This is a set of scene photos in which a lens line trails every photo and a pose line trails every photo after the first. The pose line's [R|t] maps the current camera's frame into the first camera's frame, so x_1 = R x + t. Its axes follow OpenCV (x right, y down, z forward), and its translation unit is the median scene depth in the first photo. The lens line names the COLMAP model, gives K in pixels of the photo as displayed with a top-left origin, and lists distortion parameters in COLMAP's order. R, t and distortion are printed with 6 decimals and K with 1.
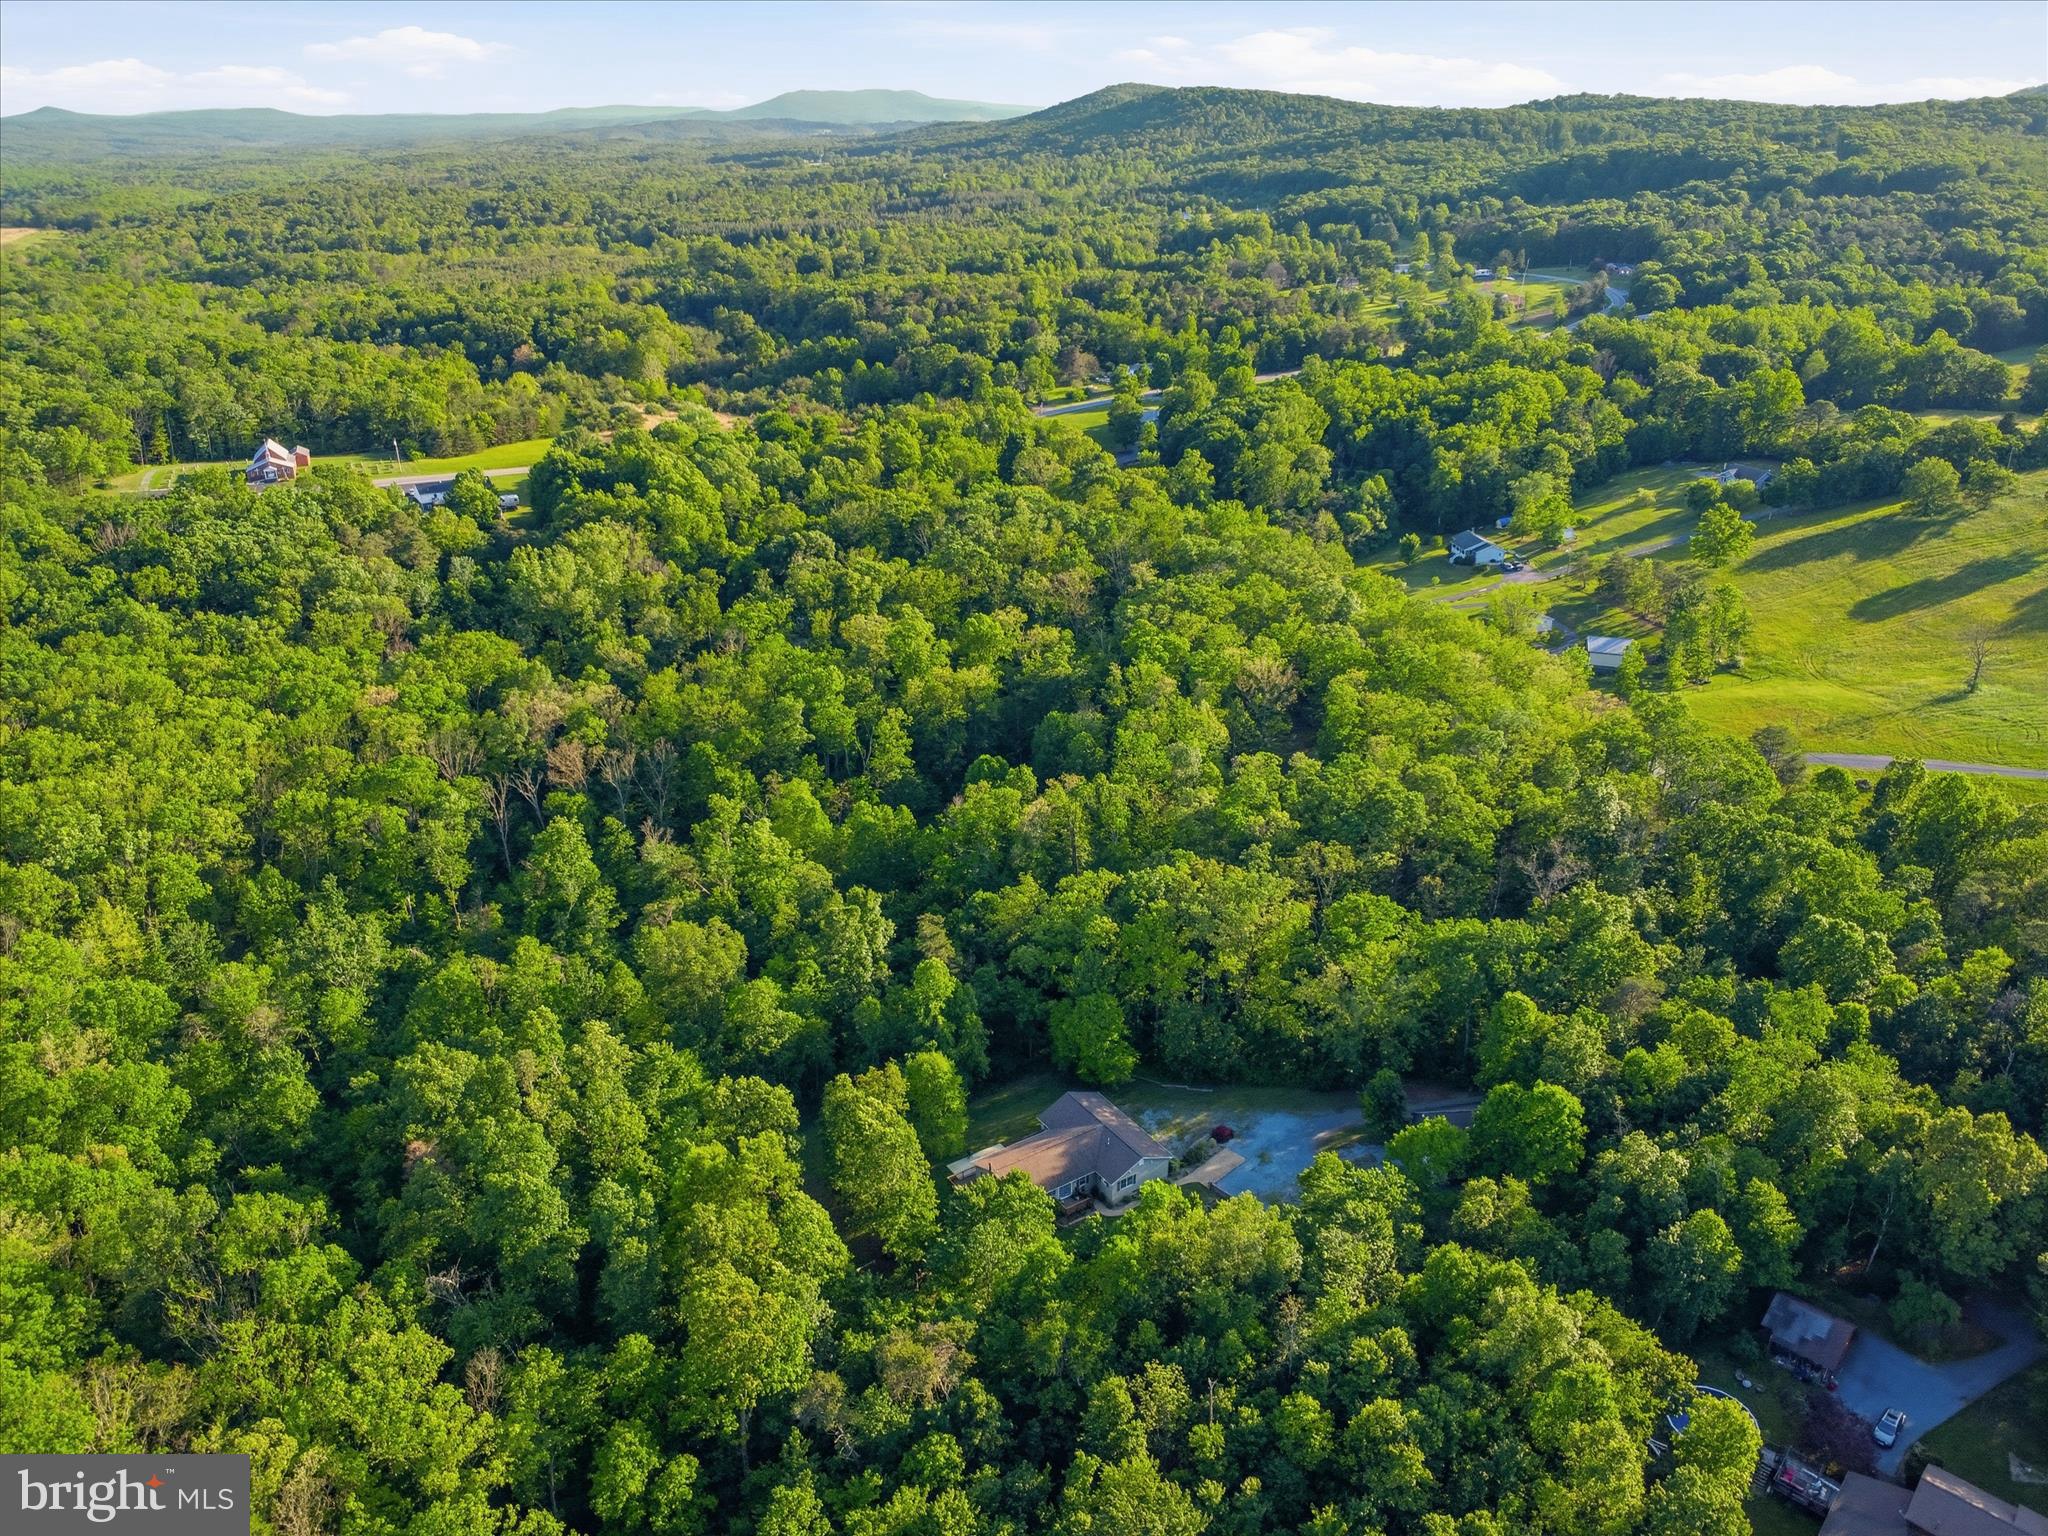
lens RADIAL K [[1454.5, 0, 1024.0], [0, 1454.5, 768.0], [0, 0, 1]] dist [-0.004149, -0.001911]
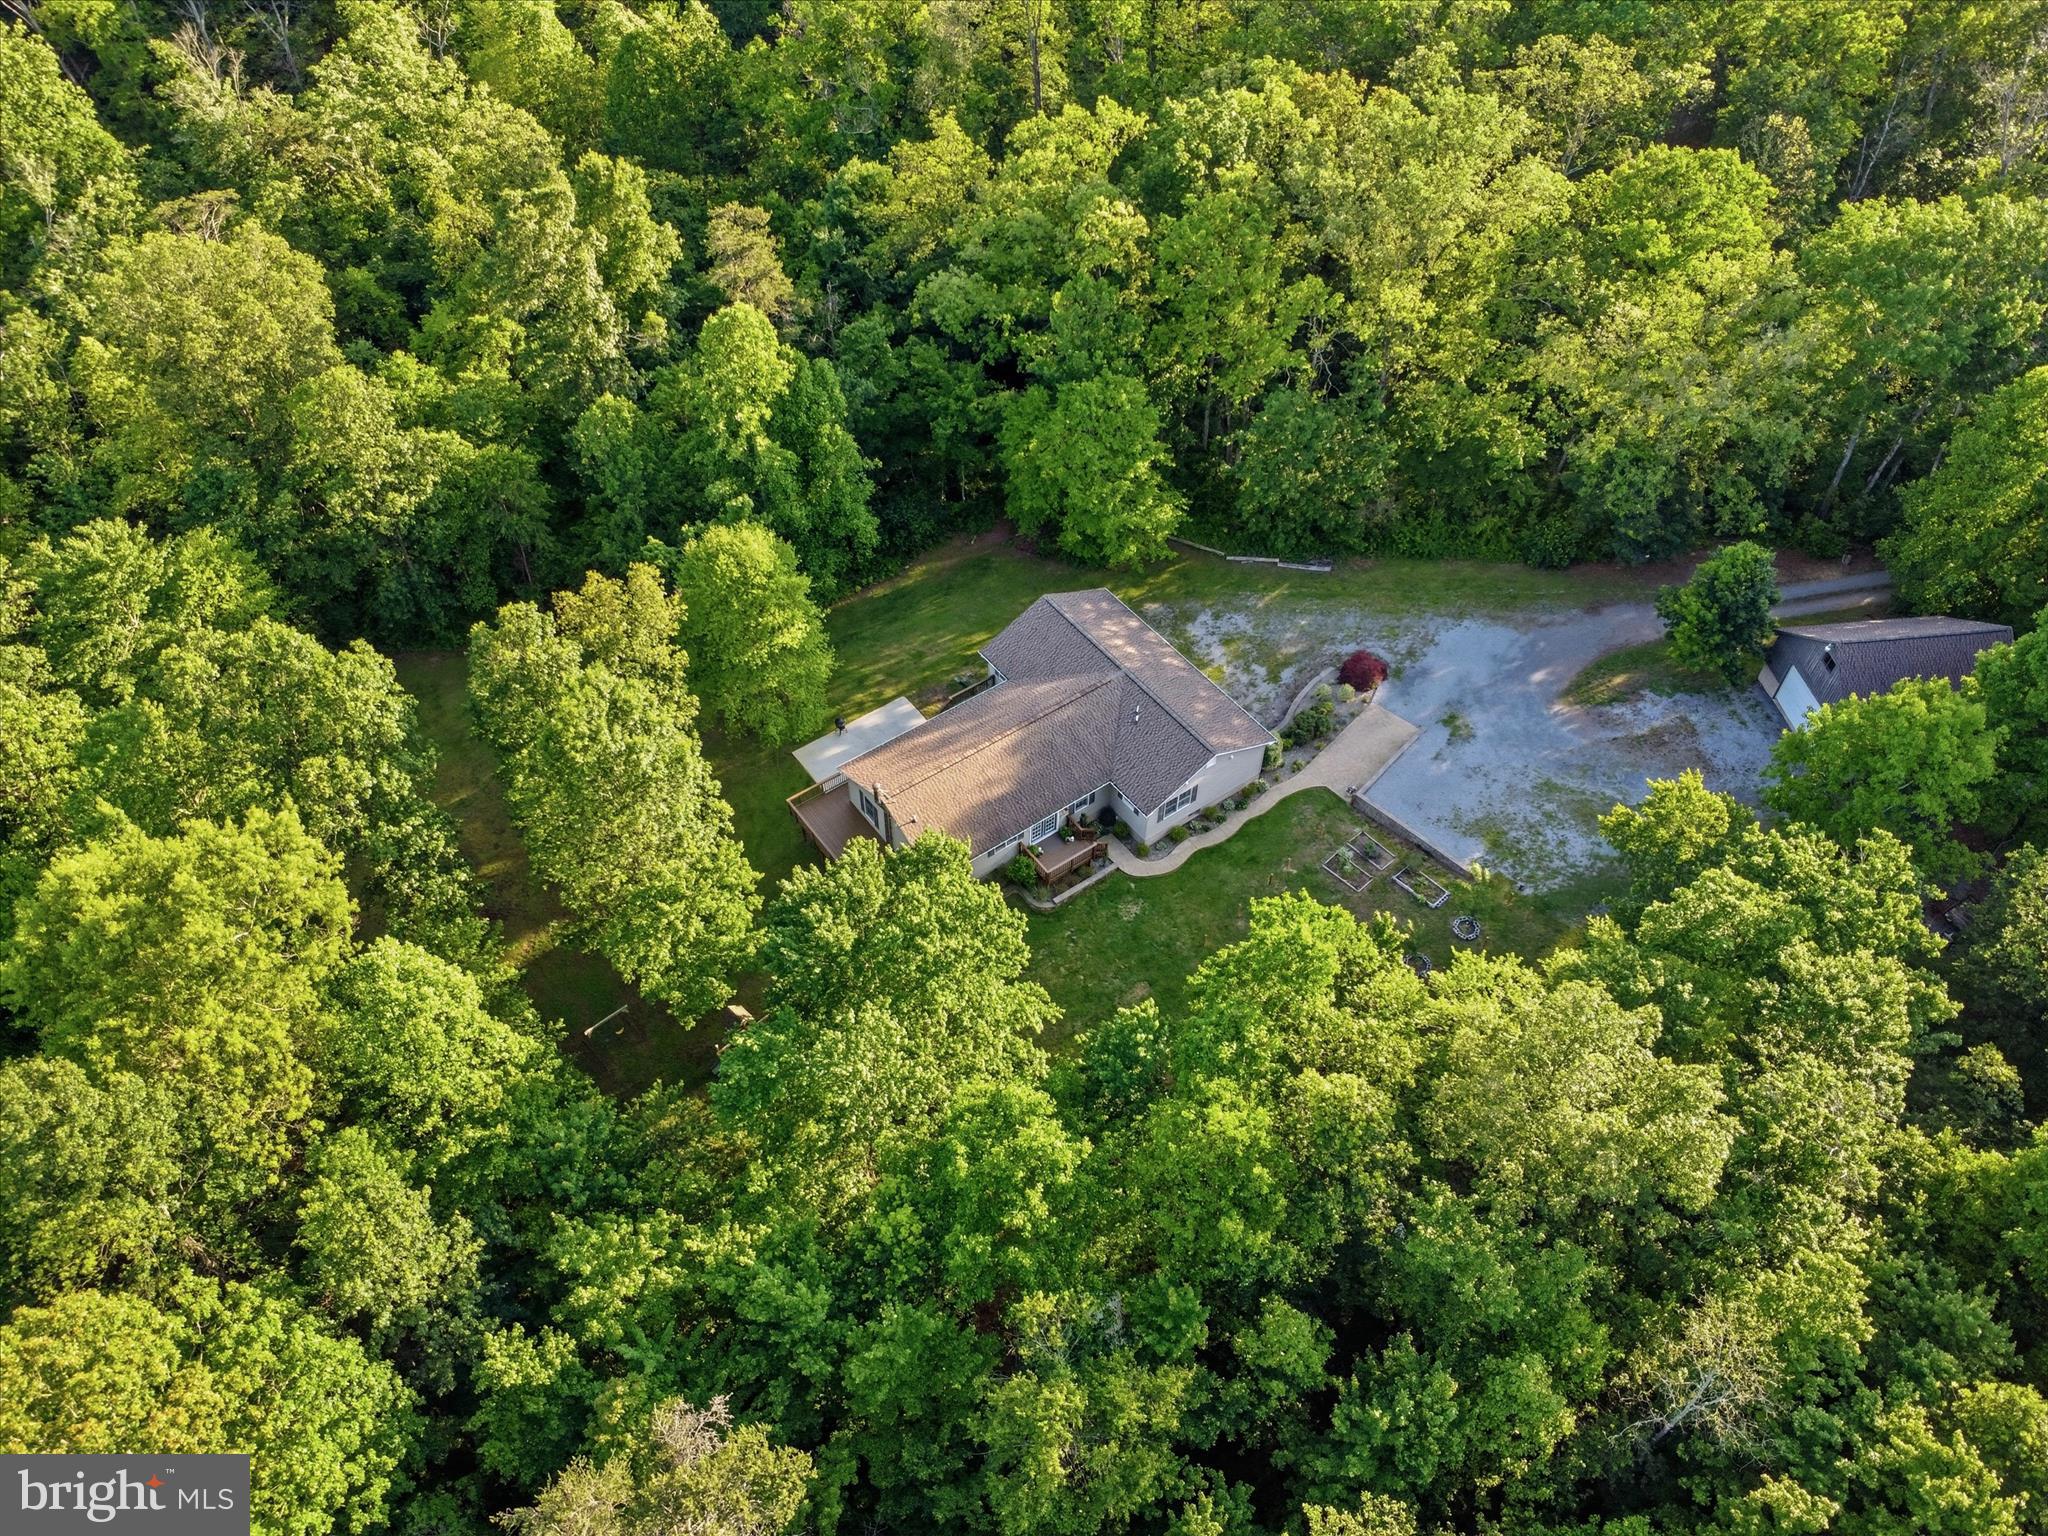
lens RADIAL K [[1511.6, 0, 983.9], [0, 1511.6, 762.5], [0, 0, 1]] dist [-0.054978, 0.000115]
pose [[0.999581, -0.024110, 0.016037, 0.001784], [0.014911, 0.903322, 0.428704, 0.060284], [-0.024822, -0.428286, 0.903302, 0.513239]]
